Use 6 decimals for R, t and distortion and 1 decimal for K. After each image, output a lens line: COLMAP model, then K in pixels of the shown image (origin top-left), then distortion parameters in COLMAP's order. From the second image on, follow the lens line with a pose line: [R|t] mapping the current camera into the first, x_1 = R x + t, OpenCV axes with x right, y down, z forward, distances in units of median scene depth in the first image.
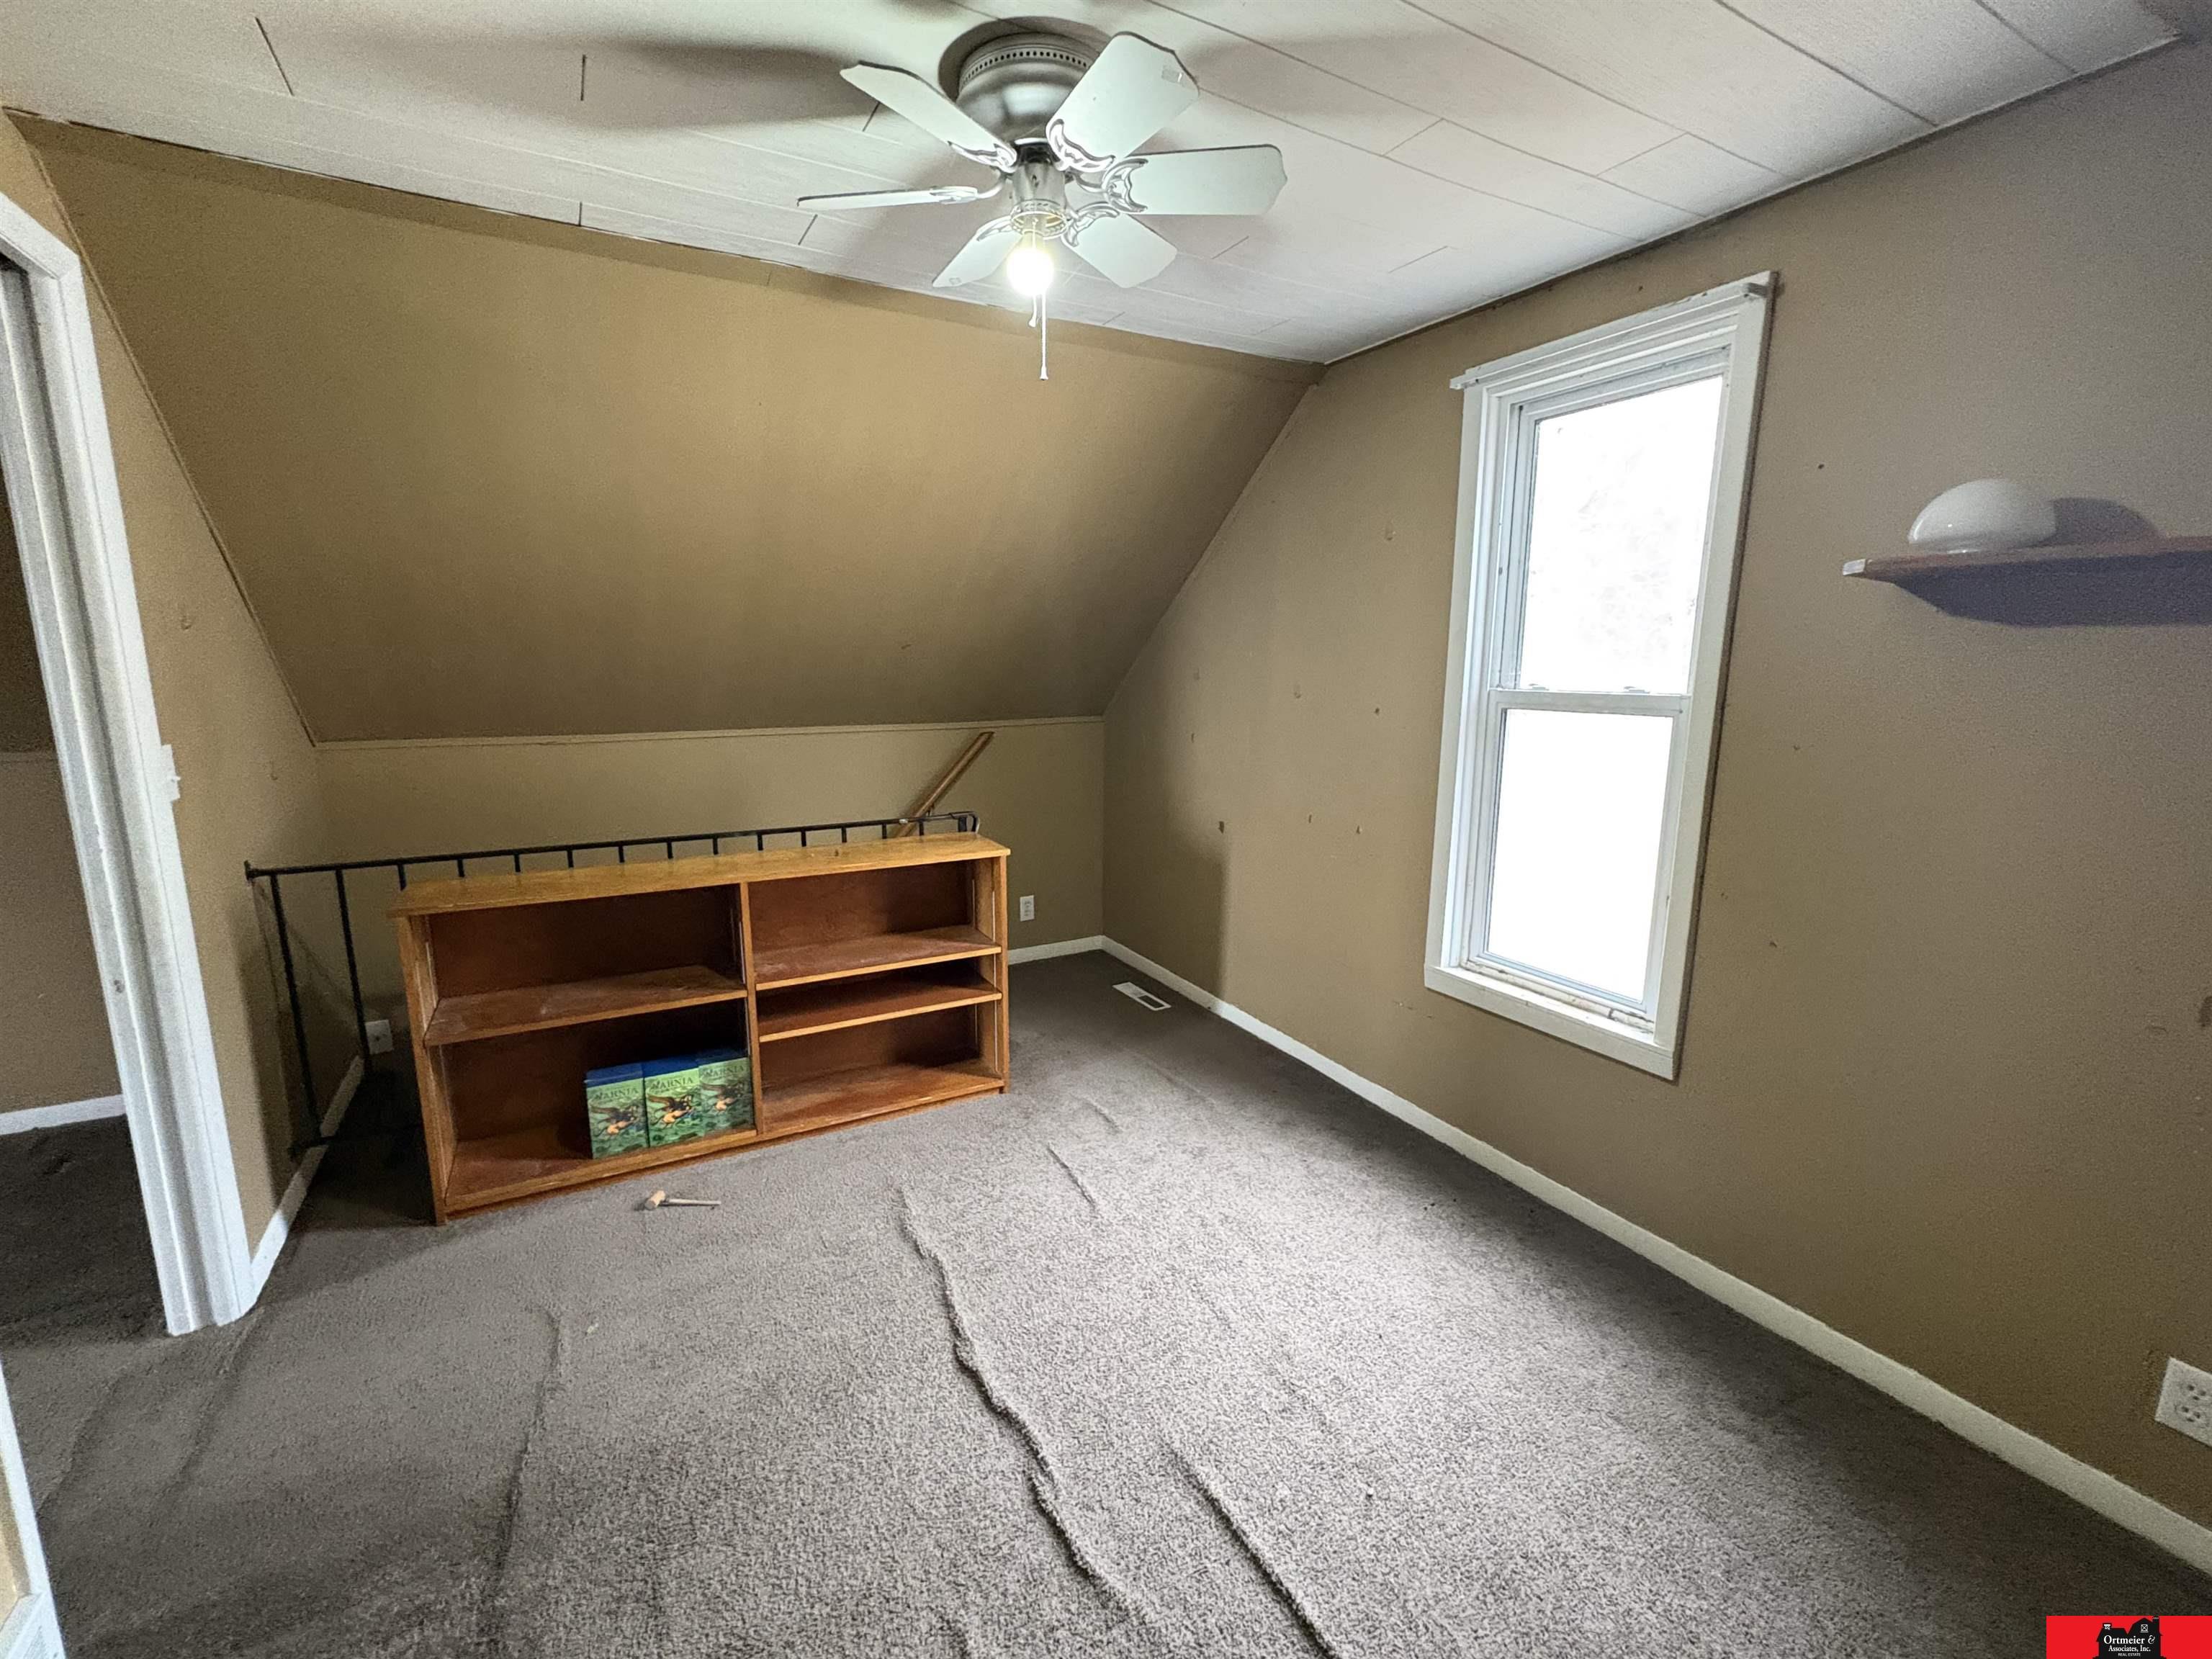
lens RADIAL K [[945.2, 0, 1104.6], [0, 945.2, 829.7], [0, 0, 1]] dist [0.003325, 0.000948]
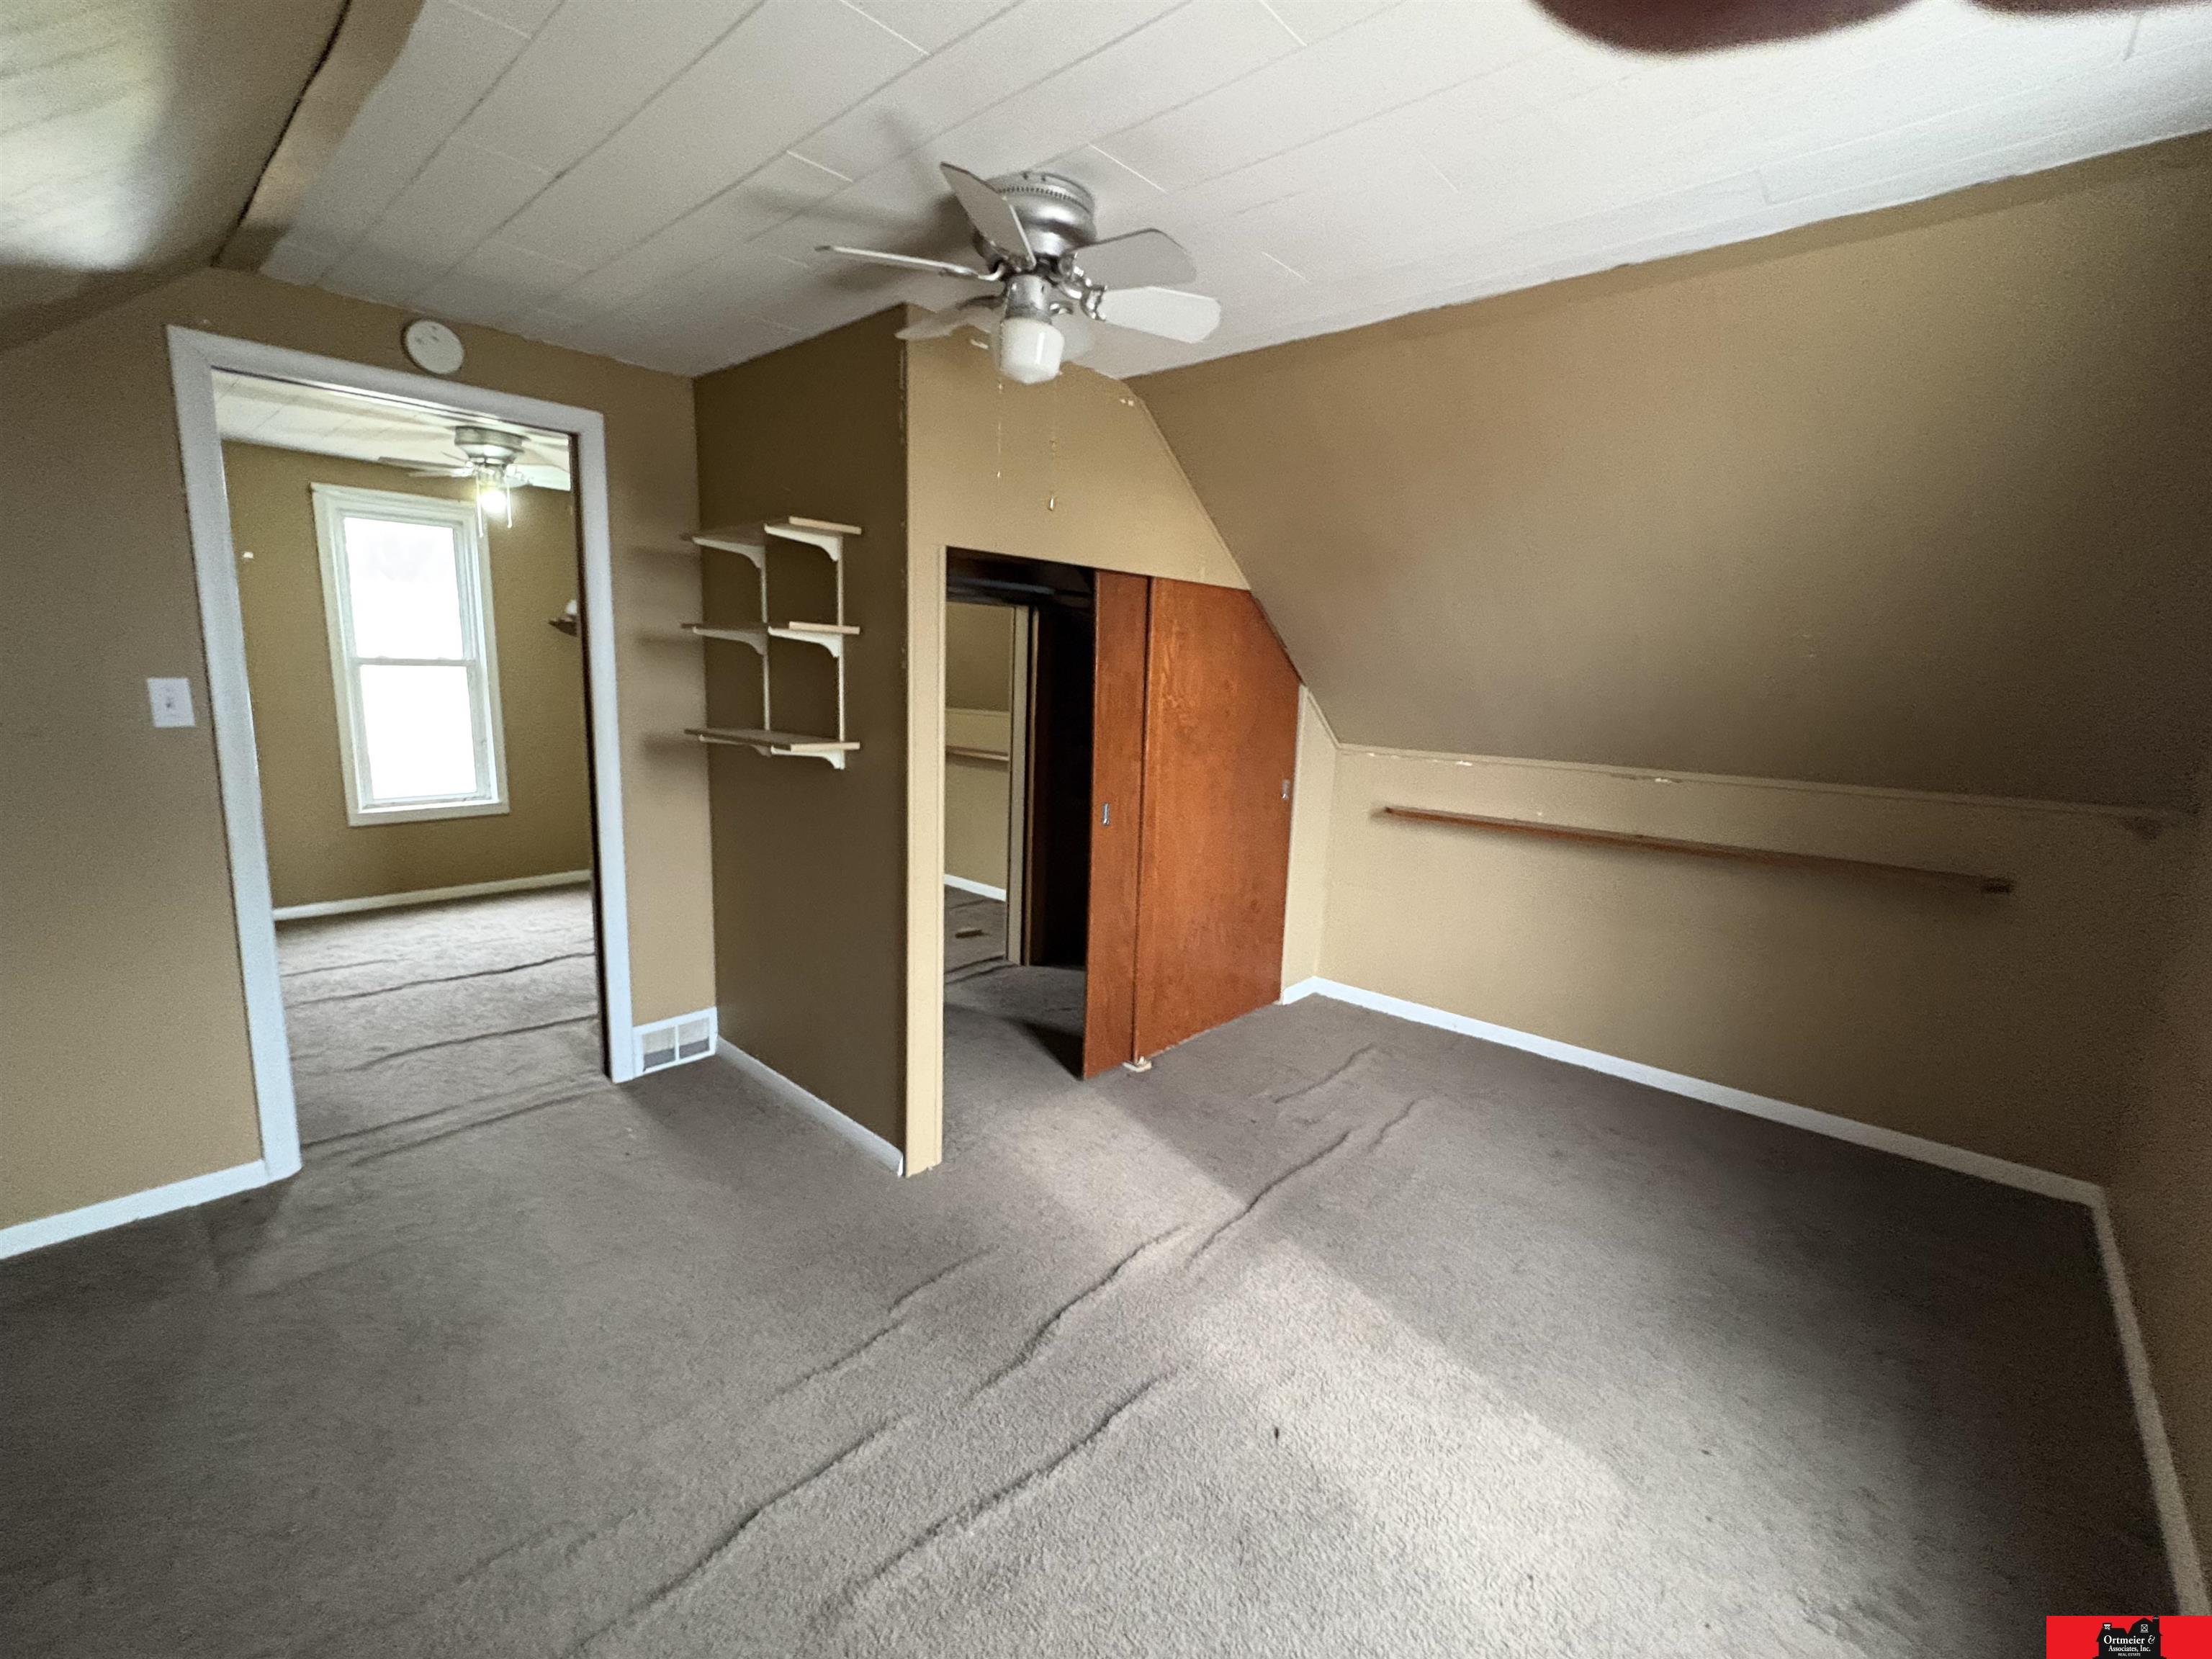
lens RADIAL K [[945.2, 0, 1105.8], [0, 945.2, 828.1], [0, 0, 1]] dist [0.003325, 0.000948]
pose [[-0.320392, -0.176169, 0.930760, -1.771862], [0.129526, 0.965179, 0.227270, -0.047283], [-0.938388, 0.193373, -0.286418, 0.200415]]
